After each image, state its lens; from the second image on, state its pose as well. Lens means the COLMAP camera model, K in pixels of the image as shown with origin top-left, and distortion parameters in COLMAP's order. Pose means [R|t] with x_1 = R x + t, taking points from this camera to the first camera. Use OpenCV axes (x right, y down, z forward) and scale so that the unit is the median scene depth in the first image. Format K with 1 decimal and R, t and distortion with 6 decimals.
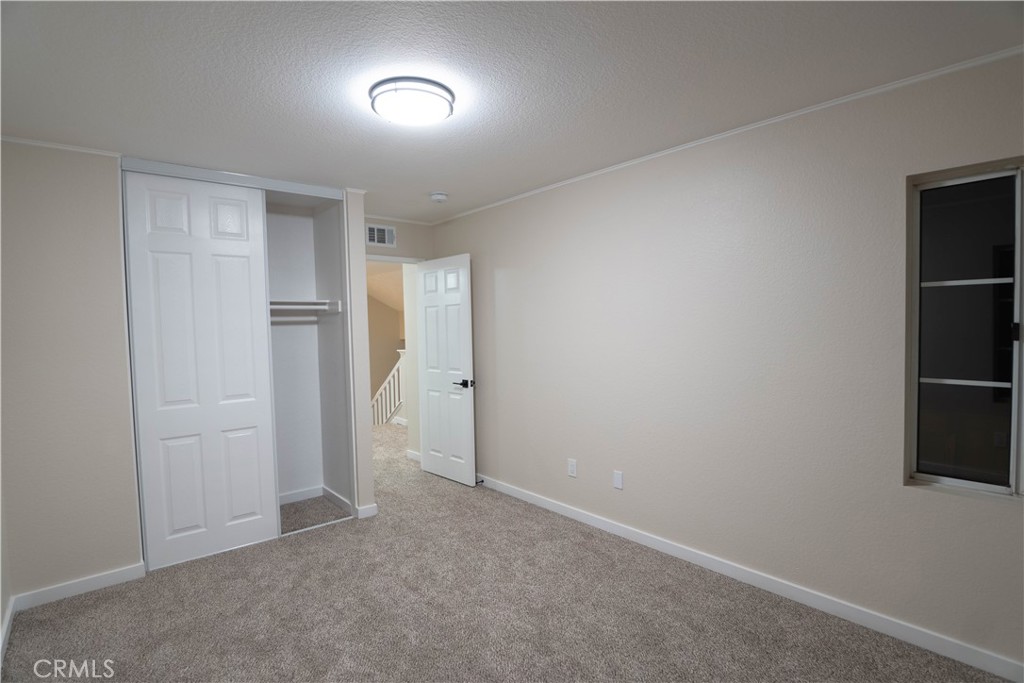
lens RADIAL K [[495.8, 0, 512.0], [0, 495.8, 341.5], [0, 0, 1]] dist [-0.053612, -0.000524]
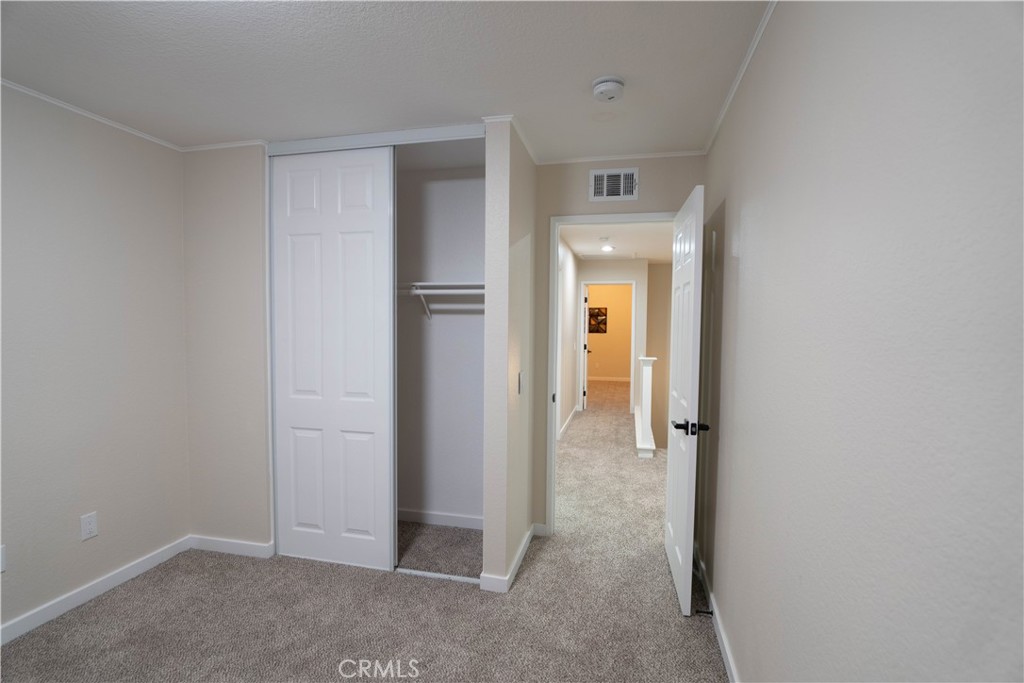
lens RADIAL K [[502.7, 0, 512.0], [0, 502.7, 341.5], [0, 0, 1]] dist [-0.025465, -0.000434]
pose [[0.589120, 0.063631, -0.805536, 0.303493], [-0.047598, 0.997896, 0.044016, -0.032939], [0.806642, 0.012411, 0.590910, 0.668618]]
